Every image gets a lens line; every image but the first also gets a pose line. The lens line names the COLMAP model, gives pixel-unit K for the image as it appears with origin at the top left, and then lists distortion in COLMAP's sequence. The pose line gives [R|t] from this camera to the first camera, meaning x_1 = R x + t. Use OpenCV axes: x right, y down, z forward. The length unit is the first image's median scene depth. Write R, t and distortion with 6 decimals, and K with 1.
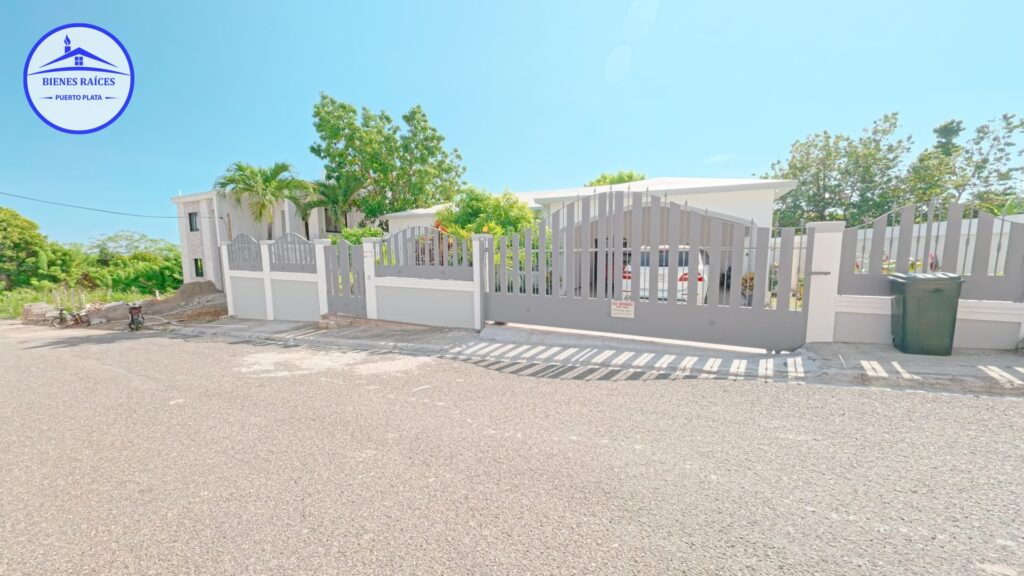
lens RADIAL K [[363.7, 0, 507.8], [0, 363.7, 288.5], [0, 0, 1]] dist [0.004738, -0.002495]
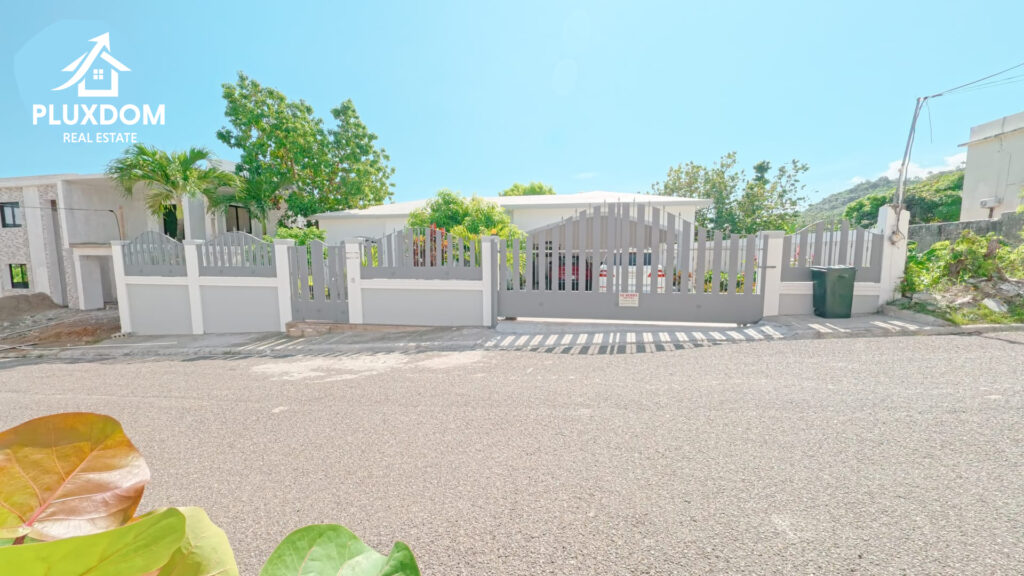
lens RADIAL K [[363.7, 0, 507.8], [0, 363.7, 288.5], [0, 0, 1]] dist [0.004738, -0.002495]
pose [[0.953906, -0.024060, 0.299139, -0.260013], [0.028909, 0.999512, -0.011796, 0.013713], [-0.298710, 0.019900, 0.954137, -0.022345]]
